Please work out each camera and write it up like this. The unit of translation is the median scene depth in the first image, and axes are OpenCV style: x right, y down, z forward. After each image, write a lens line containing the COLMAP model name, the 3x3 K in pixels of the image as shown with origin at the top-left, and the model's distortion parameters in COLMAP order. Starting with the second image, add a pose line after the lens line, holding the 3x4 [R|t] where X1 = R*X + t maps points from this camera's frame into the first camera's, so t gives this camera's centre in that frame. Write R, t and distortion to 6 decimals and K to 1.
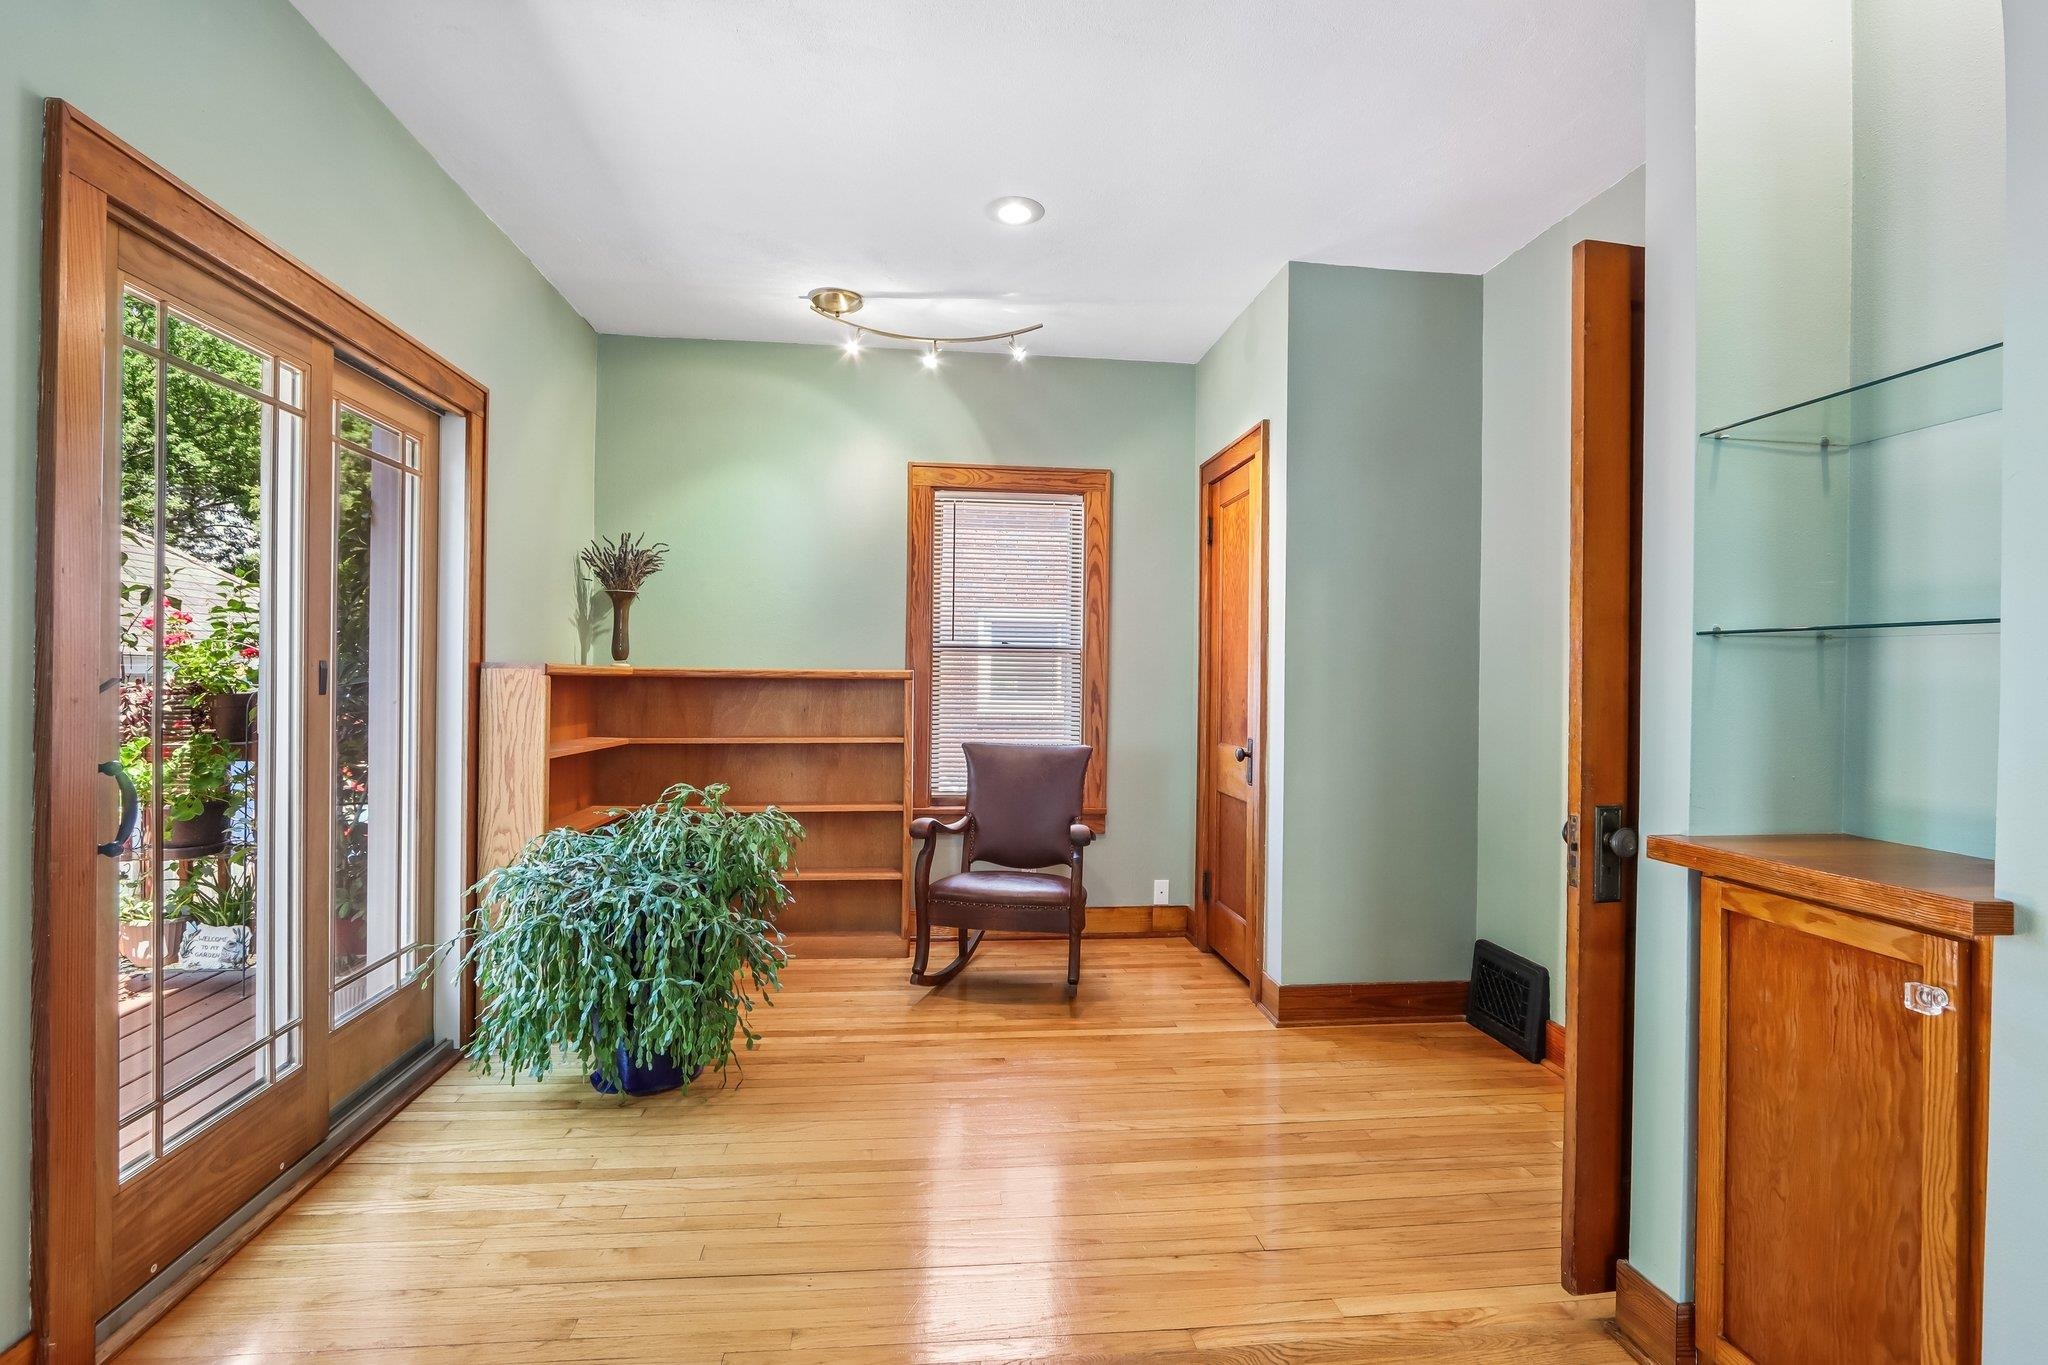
lens RADIAL K [[991.3, 0, 1001.7], [0, 991.3, 677.0], [0, 0, 1]] dist [-0.013996, 0.001009]
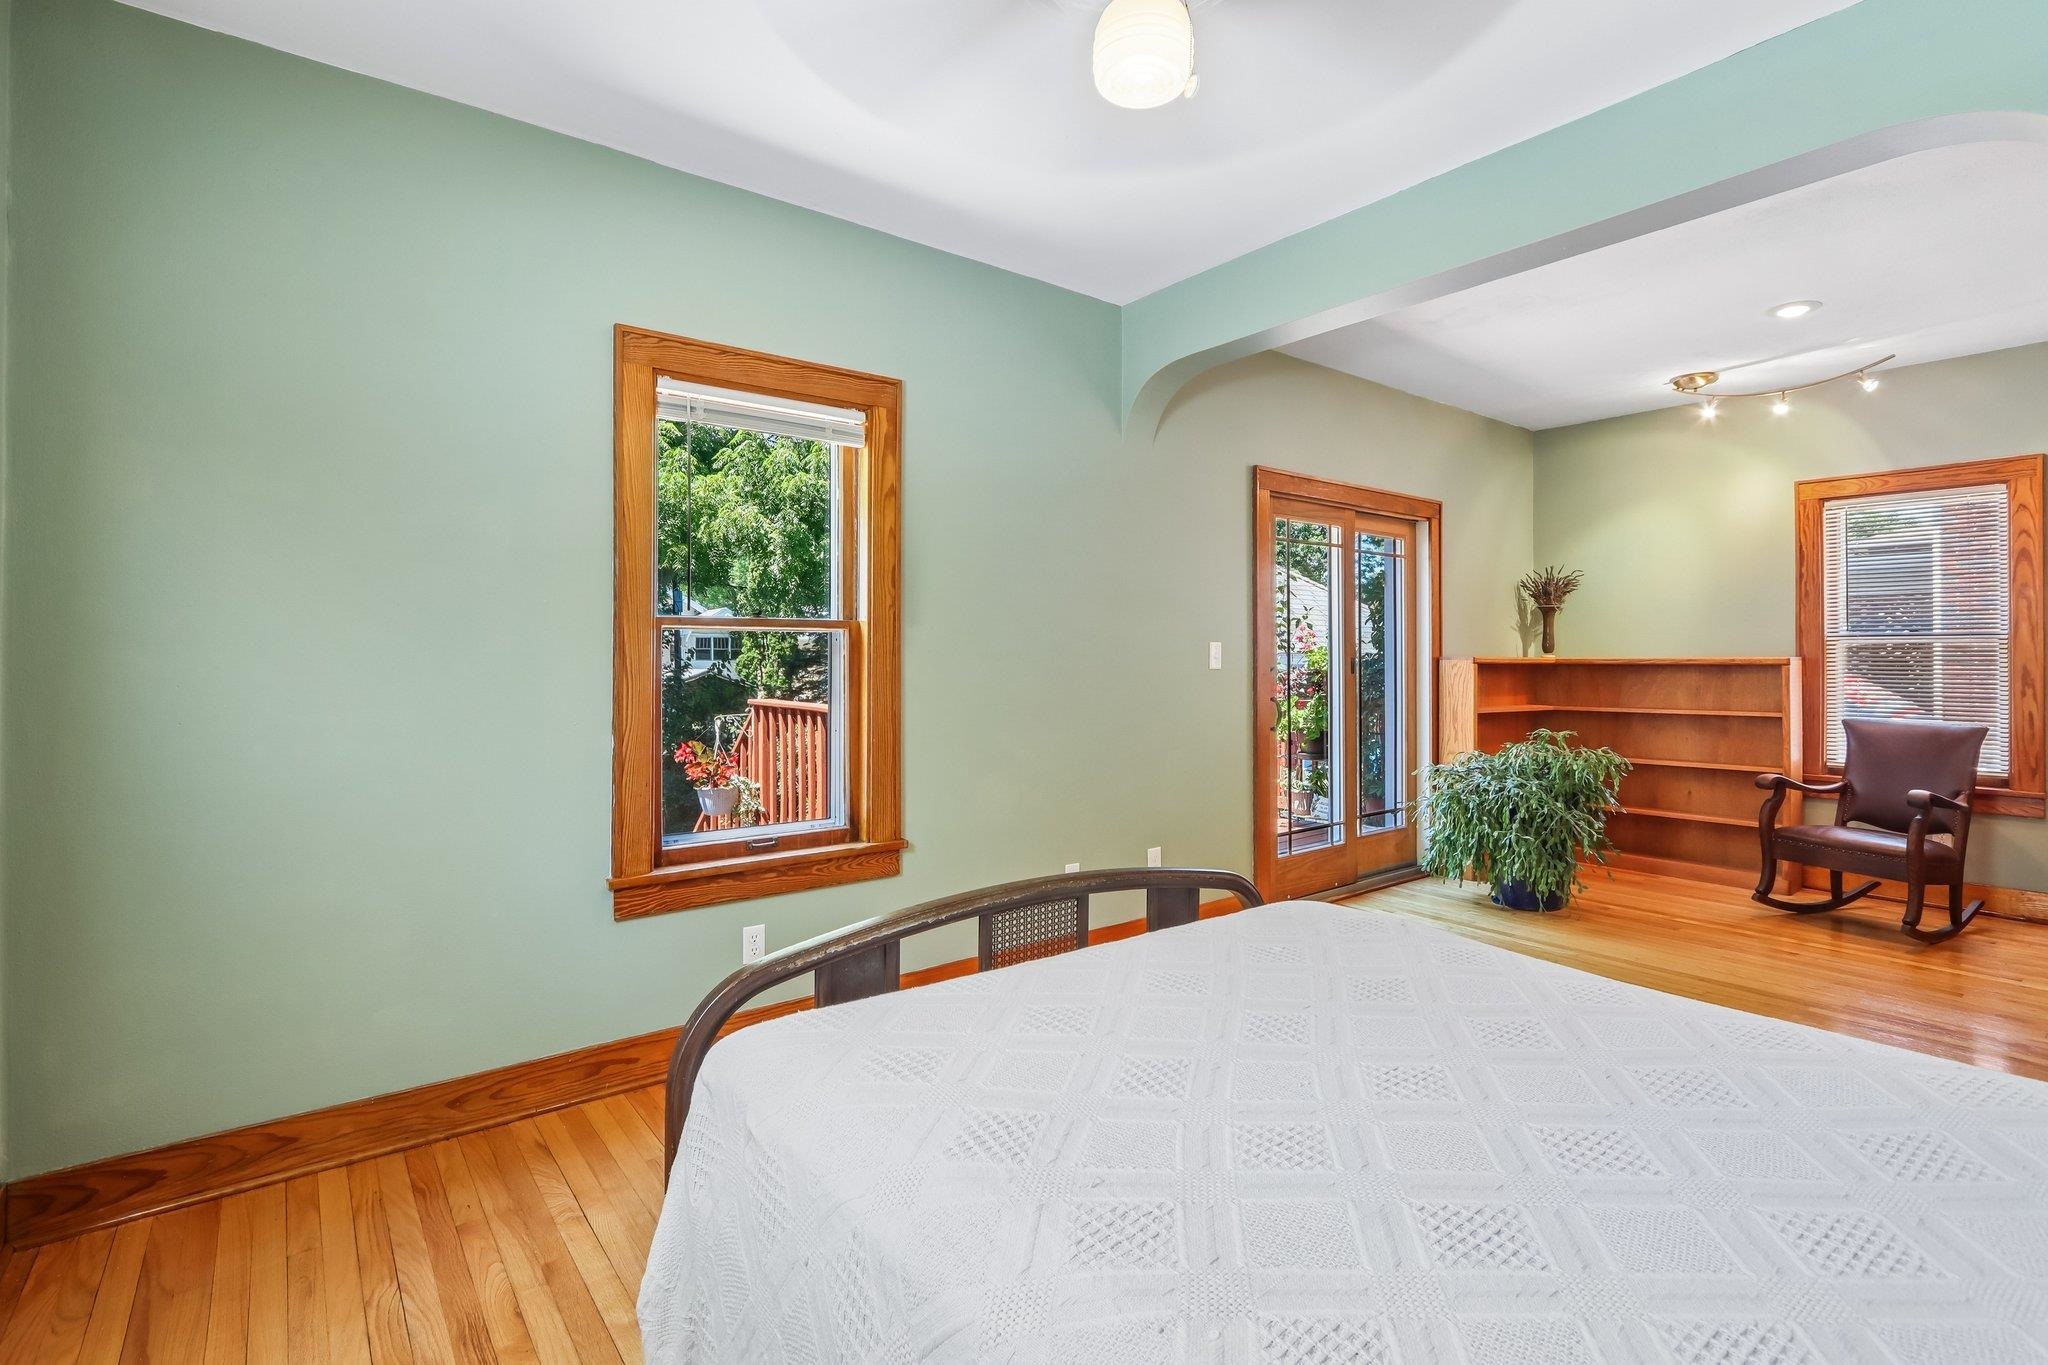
lens RADIAL K [[940.9, 0, 1043.7], [0, 940.9, 646.7], [0, 0, 1]] dist [-0.013971, -0.000065]
pose [[0.538155, -0.021250, -0.842578, 0.414008], [0.004698, 0.999742, -0.022214, 0.001071], [0.842833, 0.007996, 0.538116, -0.410998]]
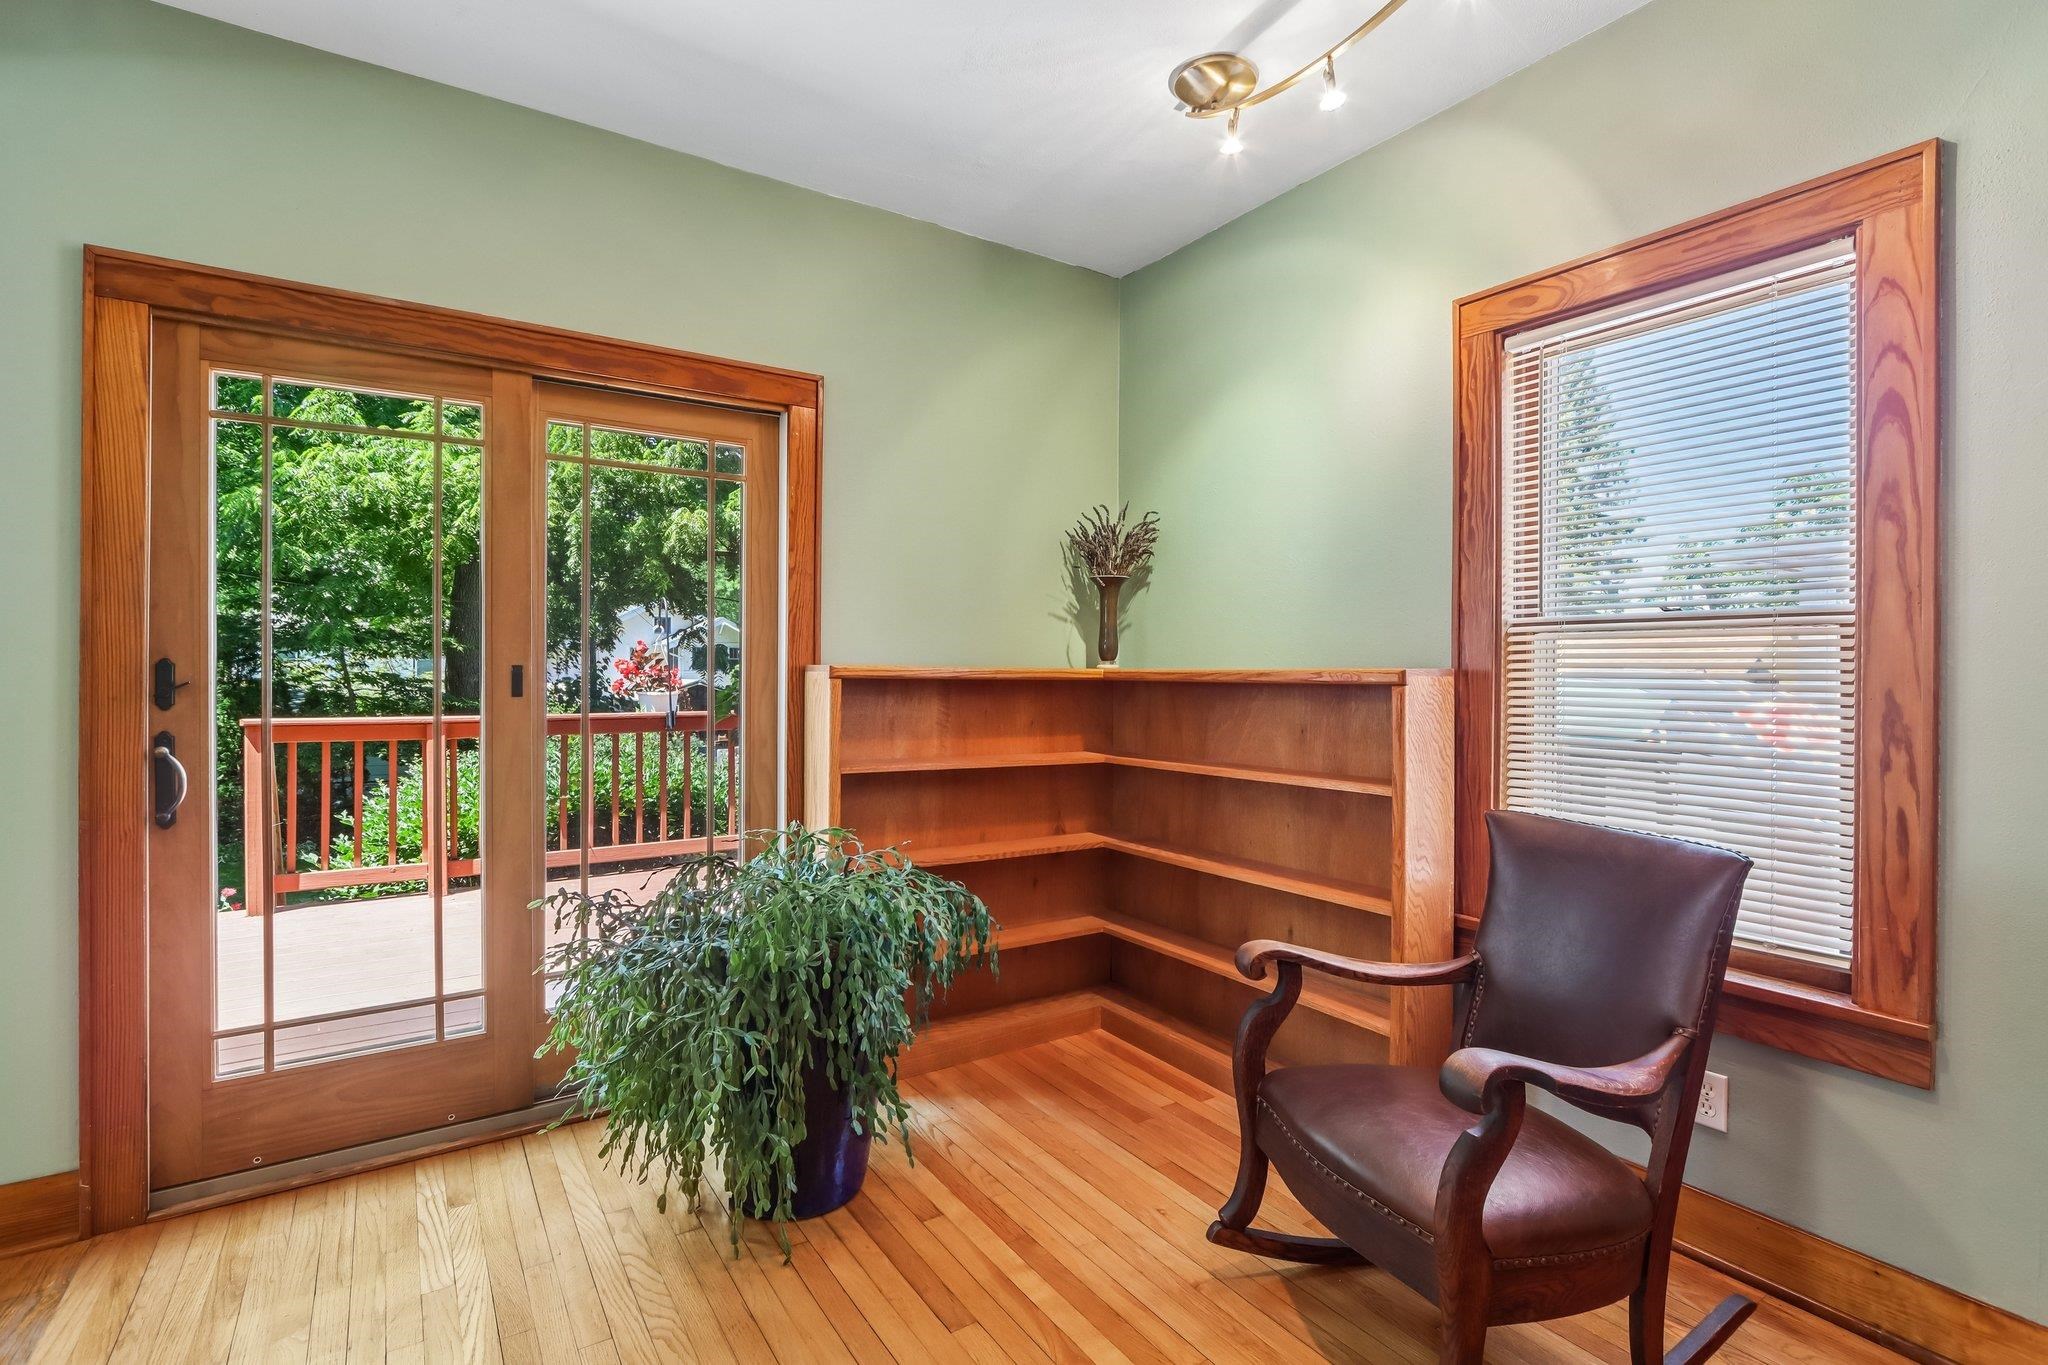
lens RADIAL K [[961.3, 0, 1055.6], [0, 961.3, 668.5], [0, 0, 1]] dist [0.001773, 0.000392]
pose [[0.471721, -0.009630, -0.881695, 0.324301], [-0.000393, 0.999938, -0.011132, -0.001499], [0.881748, 0.005598, 0.471688, 0.627116]]
